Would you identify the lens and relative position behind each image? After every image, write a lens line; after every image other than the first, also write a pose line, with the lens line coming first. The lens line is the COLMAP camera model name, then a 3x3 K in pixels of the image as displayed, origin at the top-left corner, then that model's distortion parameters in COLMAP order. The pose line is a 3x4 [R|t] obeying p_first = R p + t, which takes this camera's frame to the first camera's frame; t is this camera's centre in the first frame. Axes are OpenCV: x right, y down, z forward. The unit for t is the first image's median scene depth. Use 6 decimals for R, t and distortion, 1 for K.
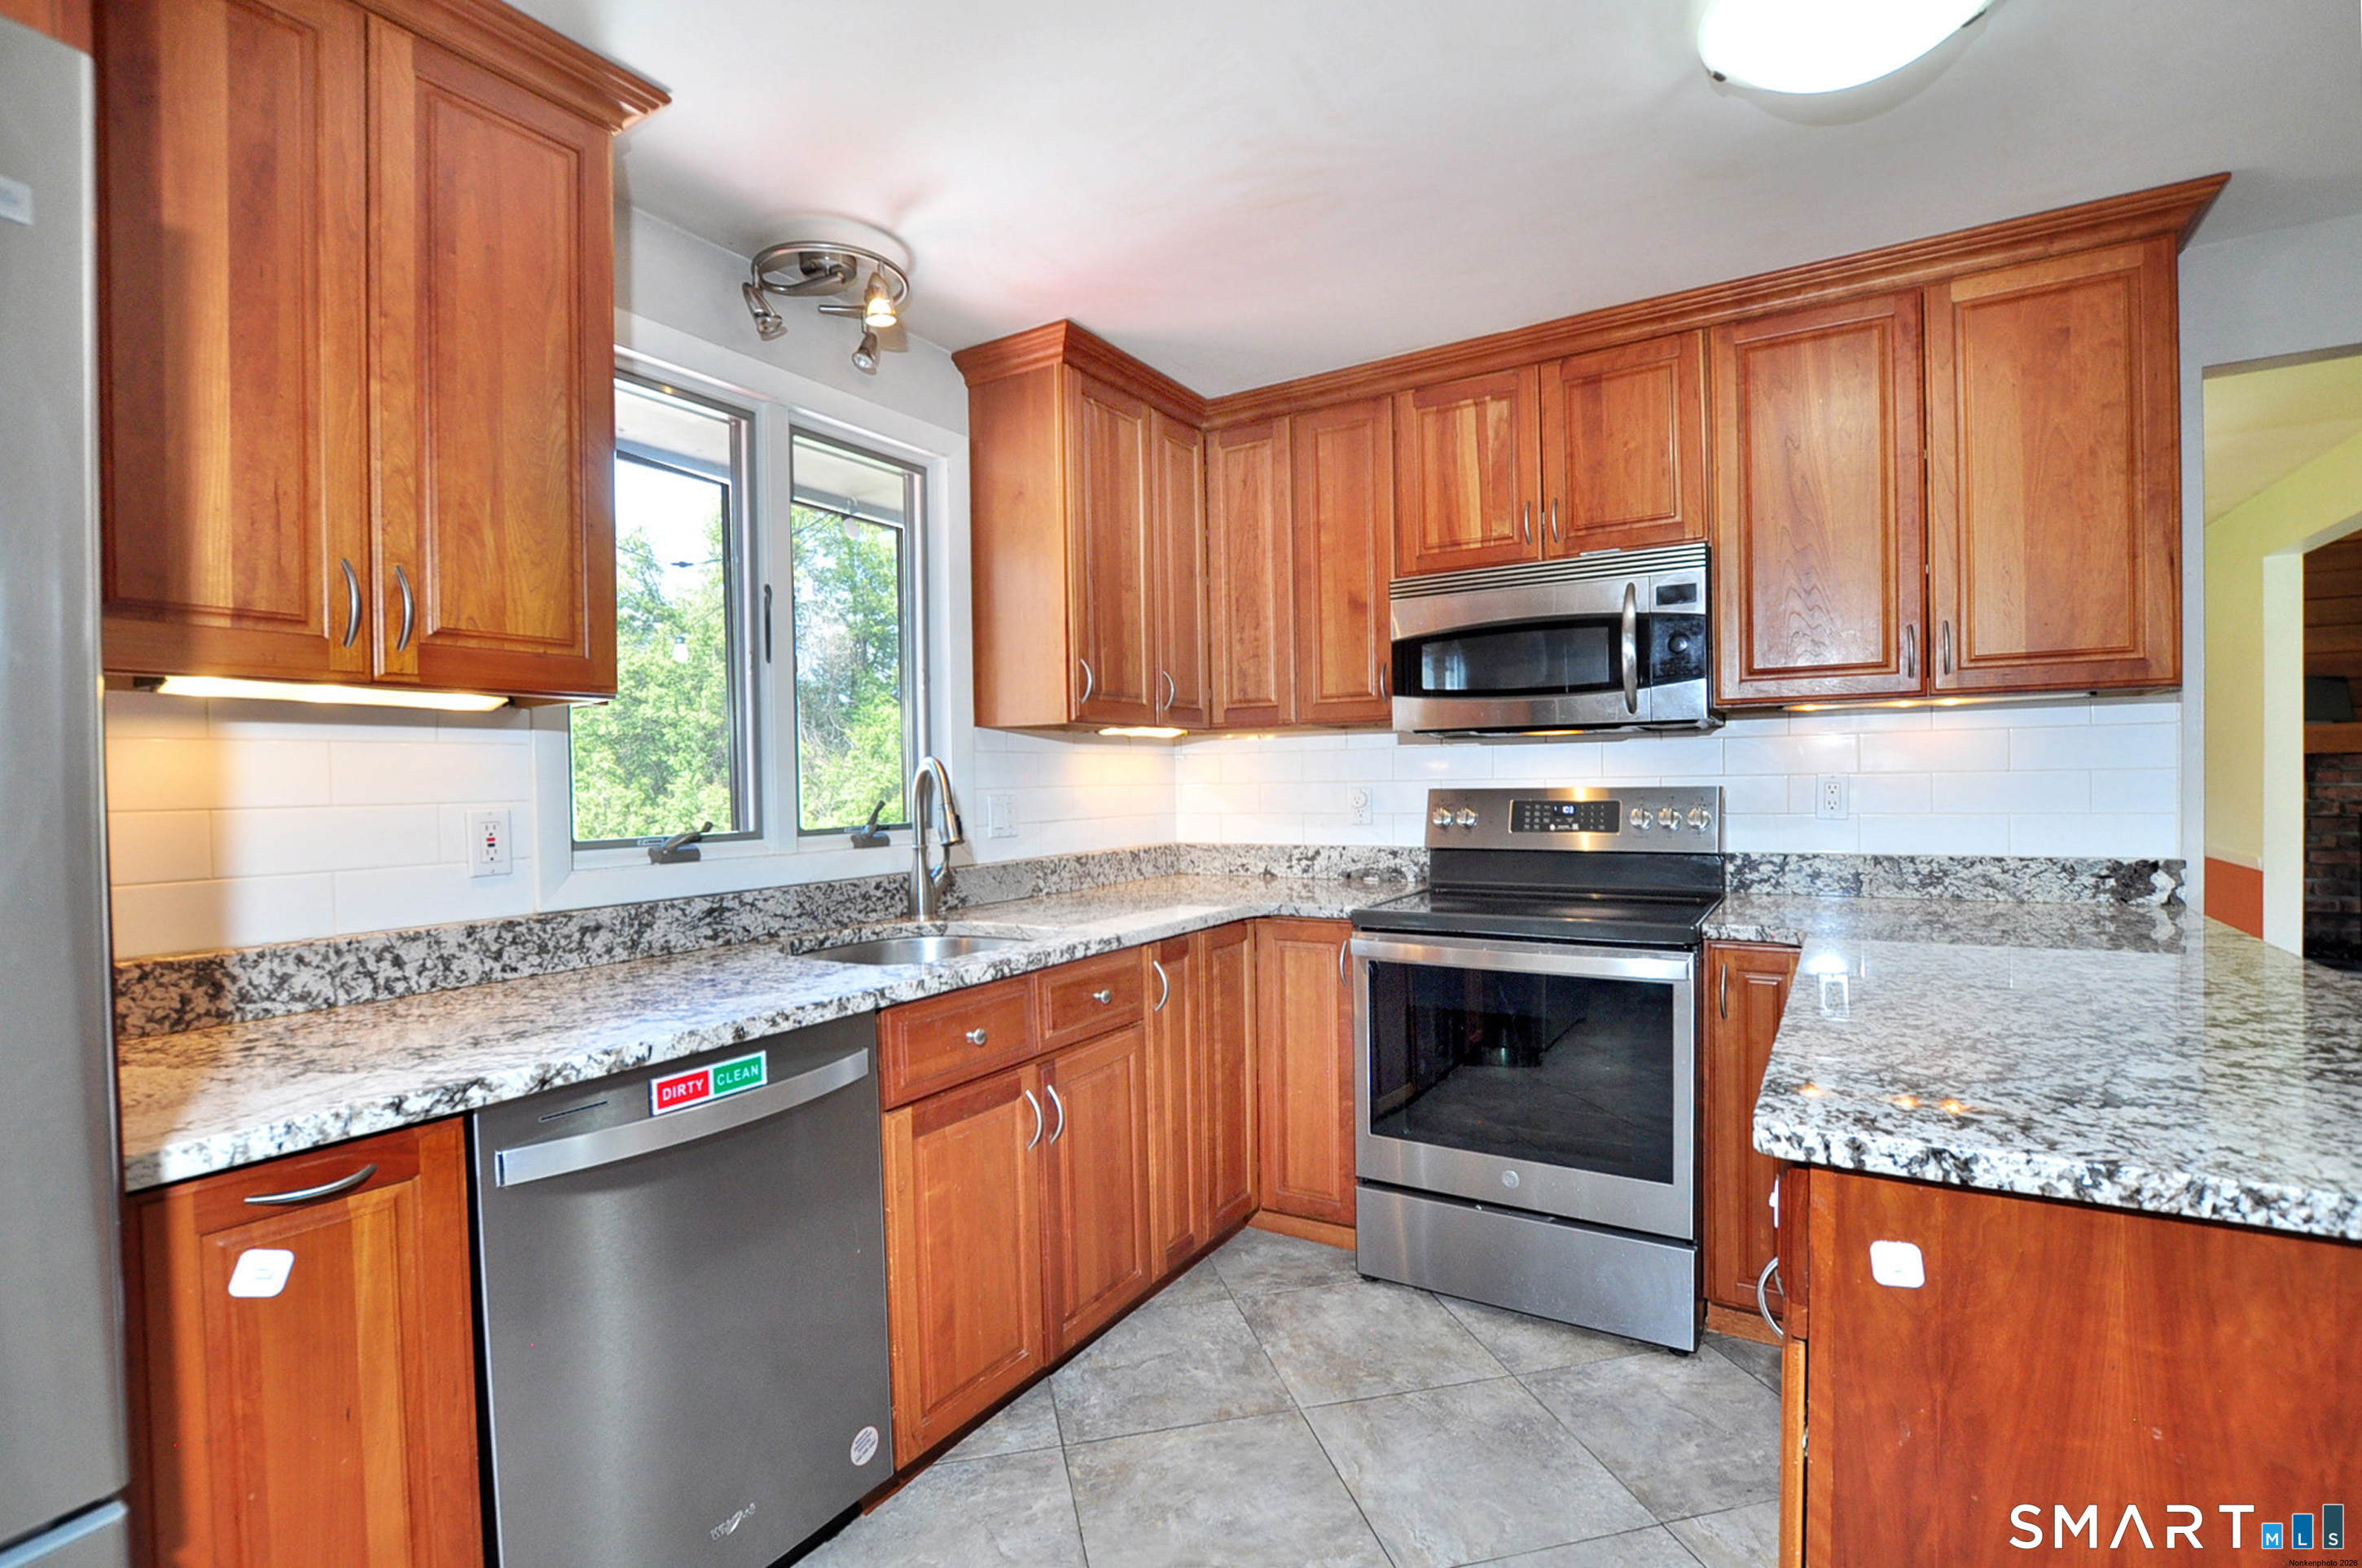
lens RADIAL K [[1091.9, 0, 1180.0], [0, 1091.9, 796.2], [0, 0, 1]] dist [-0.030833, 0.000354]
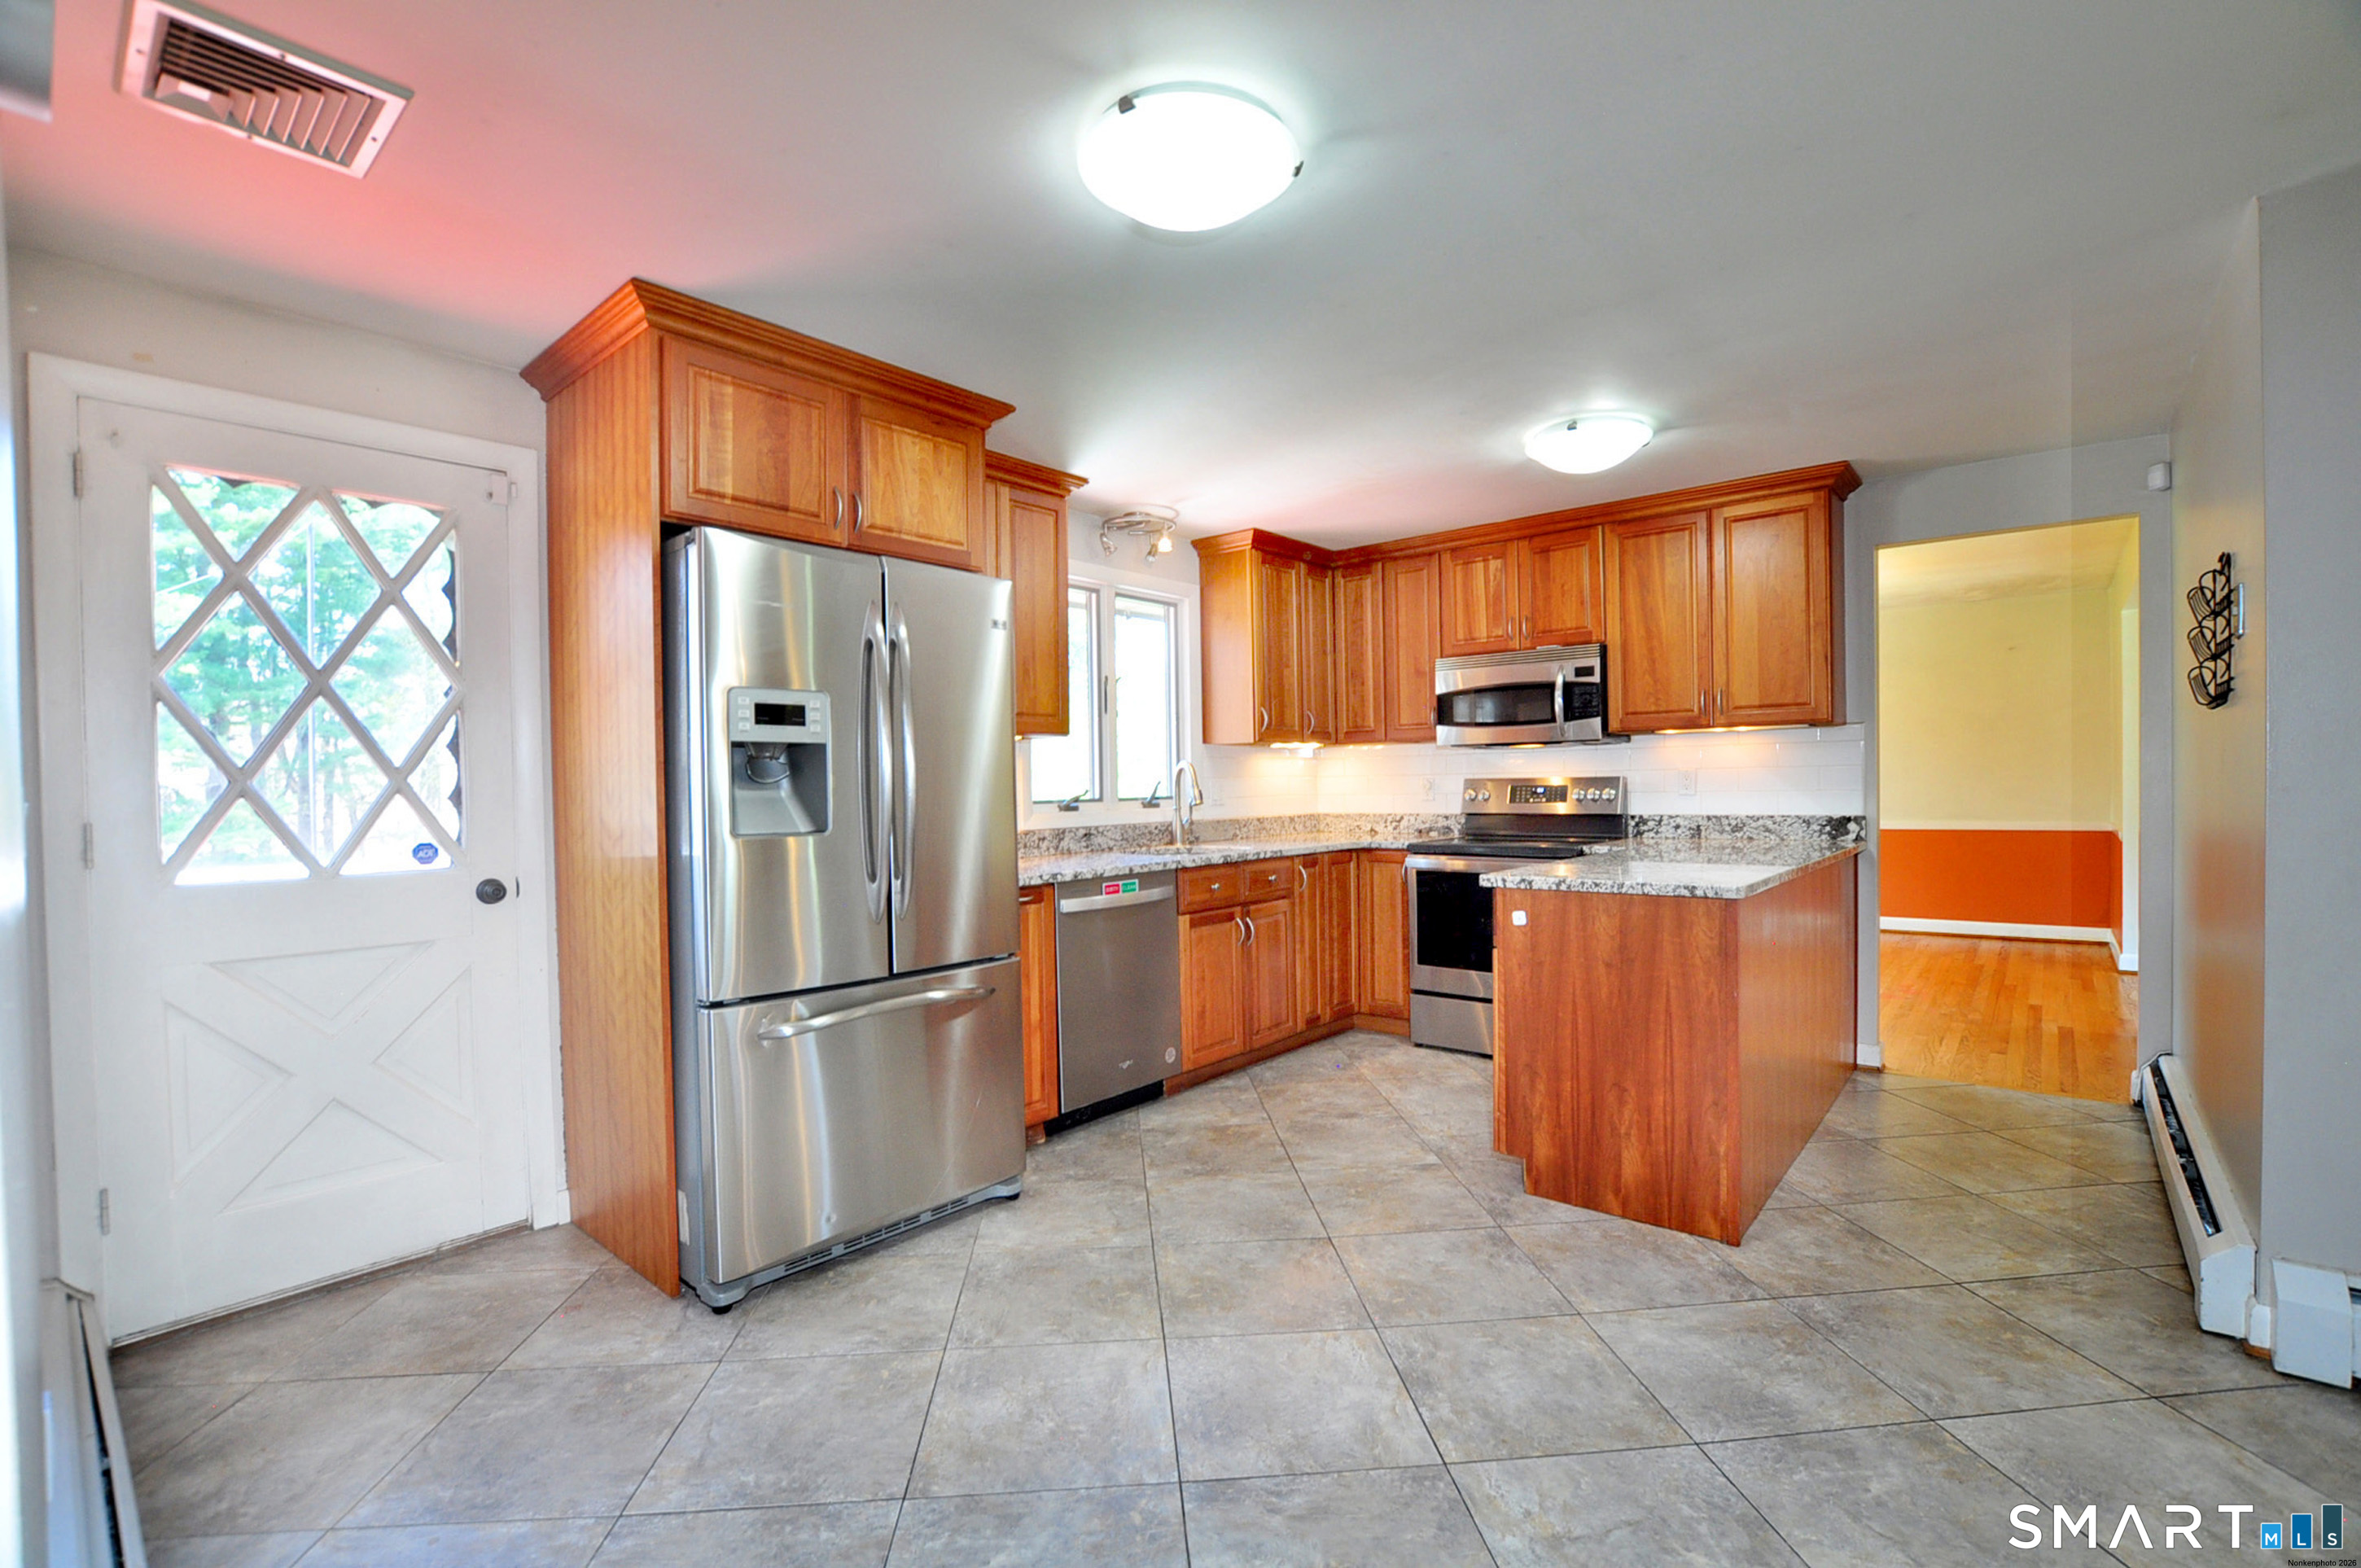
lens RADIAL K [[1044.9, 0, 1194.7], [0, 1044.9, 799.8], [0, 0, 1]] dist [-0.028504, 0.000434]
pose [[0.989854, 0.003093, -0.142055, 0.052283], [-0.002471, 0.999987, 0.004557, 0.024314], [0.142067, -0.004160, 0.989848, -0.812147]]
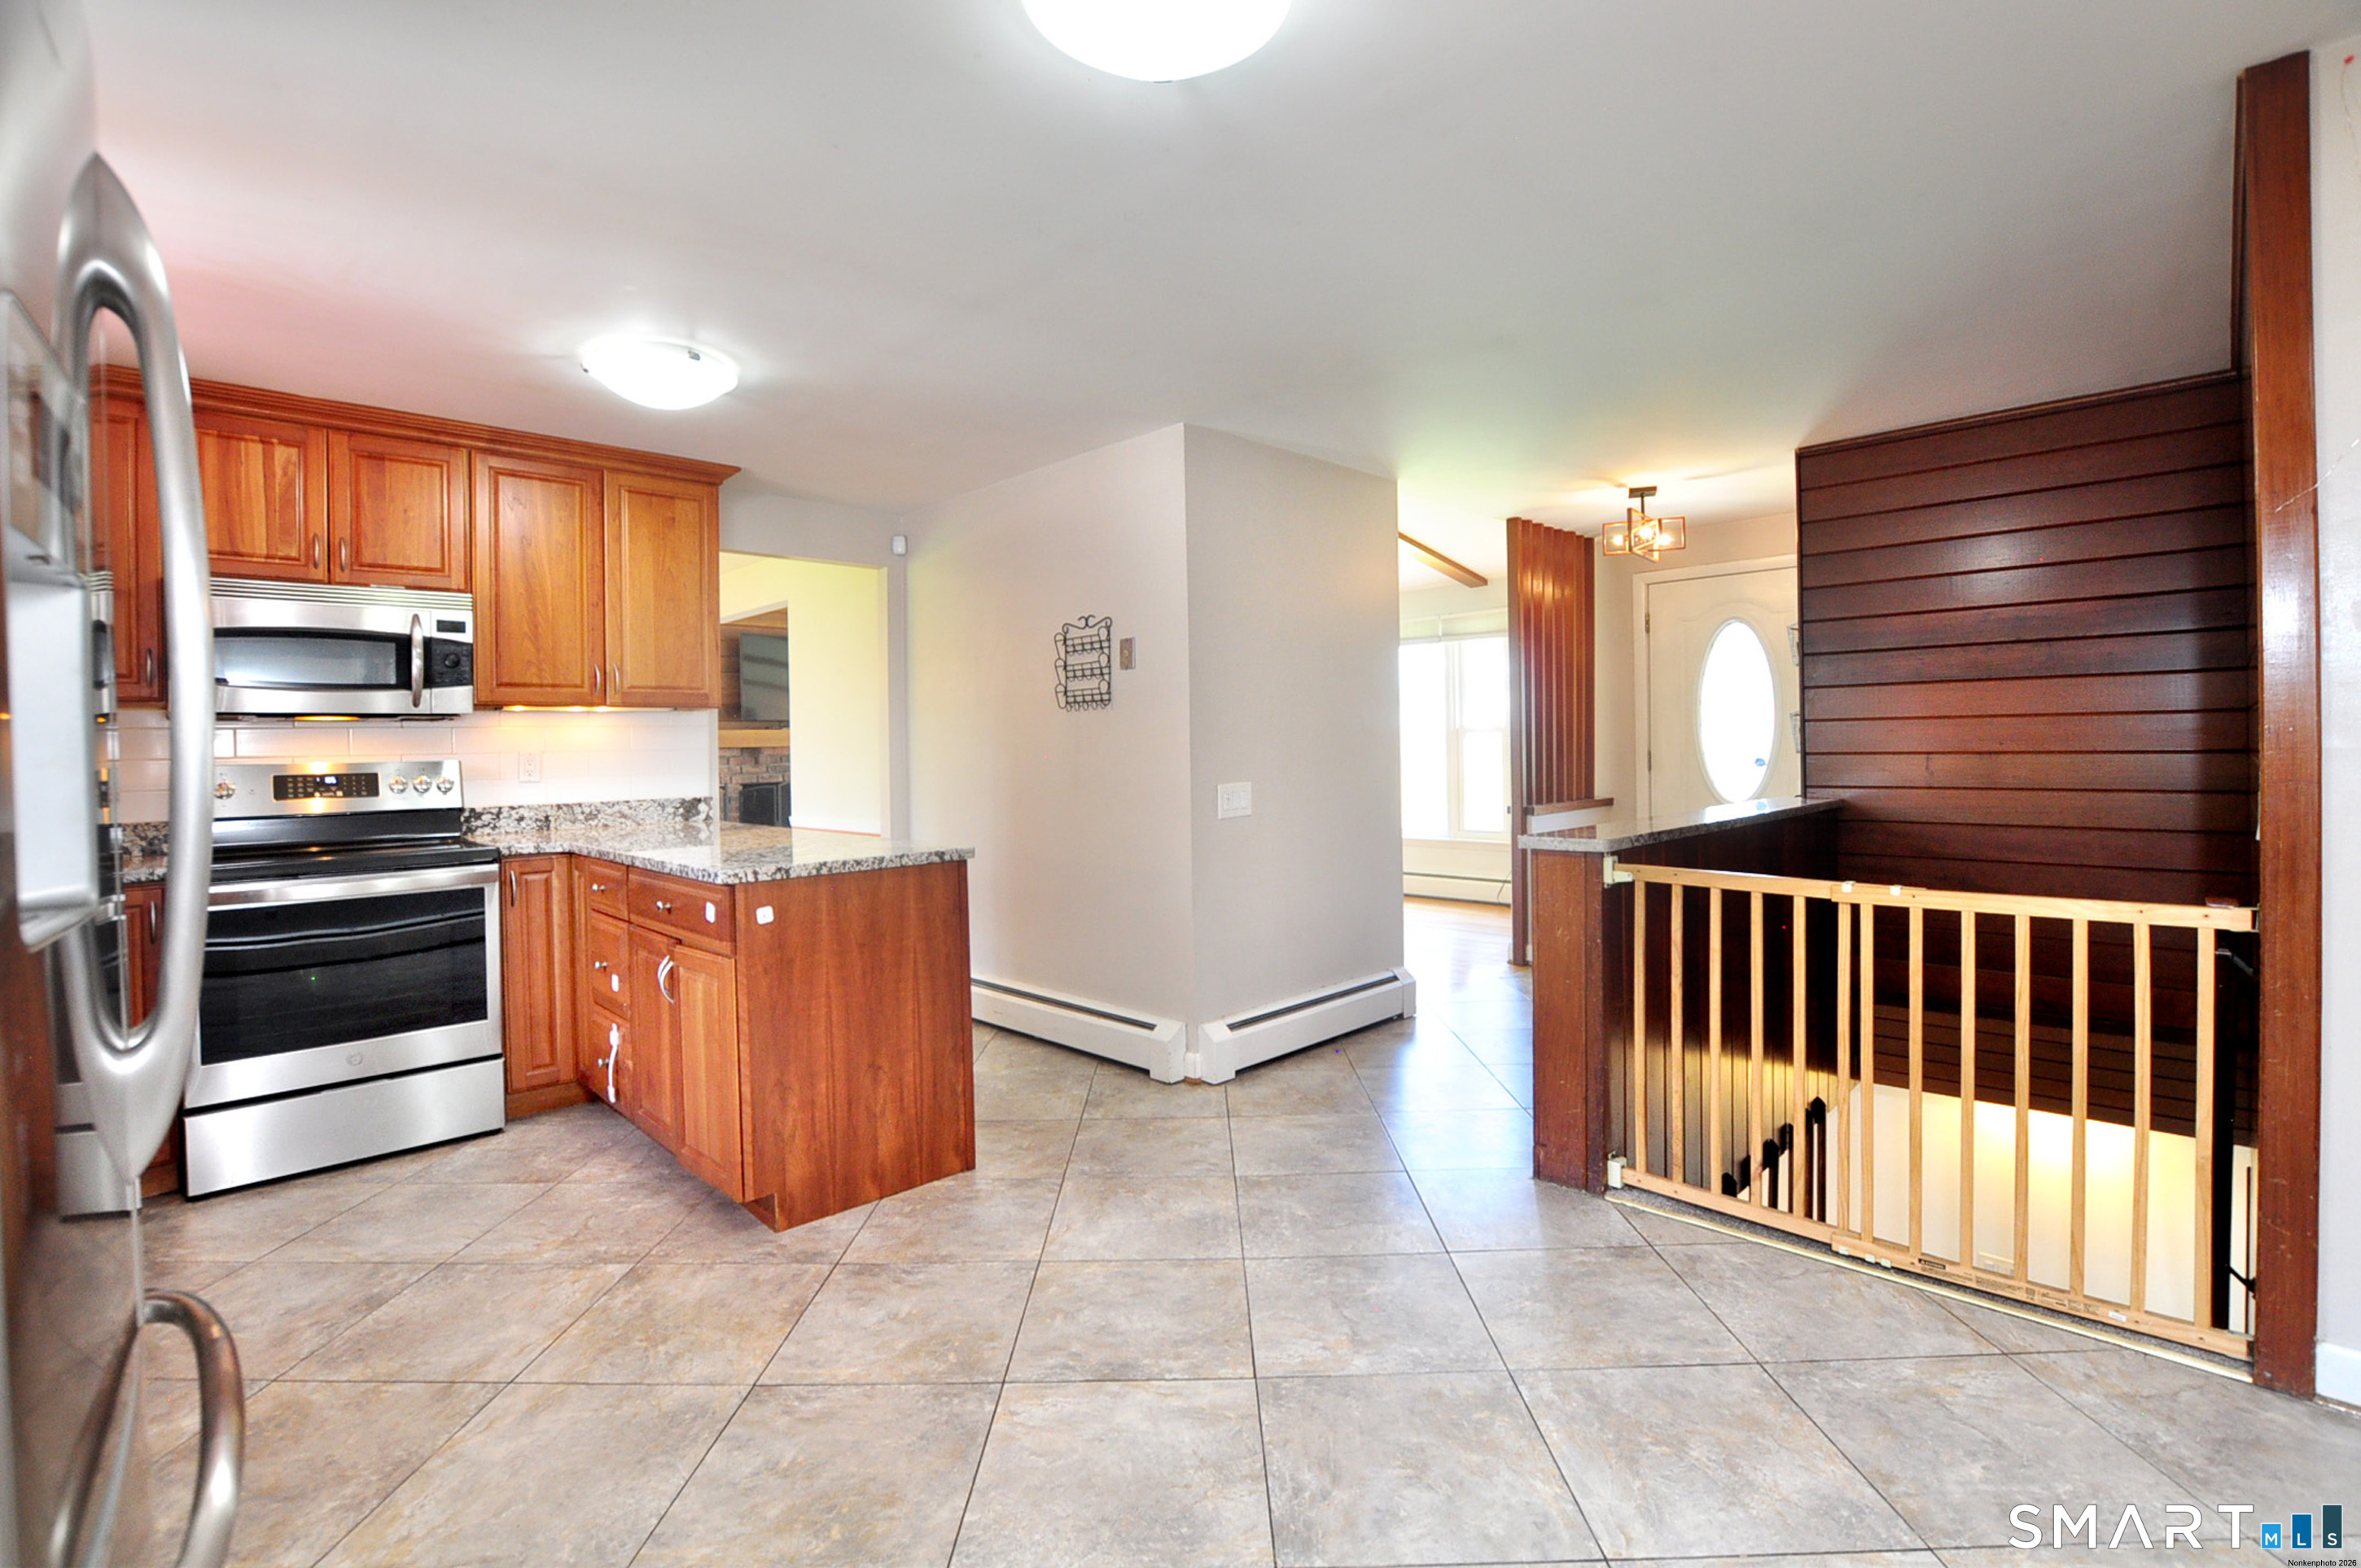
lens RADIAL K [[1033.8, 0, 1167.7], [0, 1033.8, 758.6], [0, 0, 1]] dist [-0.029390, 0.000048]
pose [[0.247912, 0.003324, 0.968777, -0.599417], [0.029833, 0.999494, -0.011064, 0.032151], [-0.968323, 0.031645, 0.247688, -0.249834]]
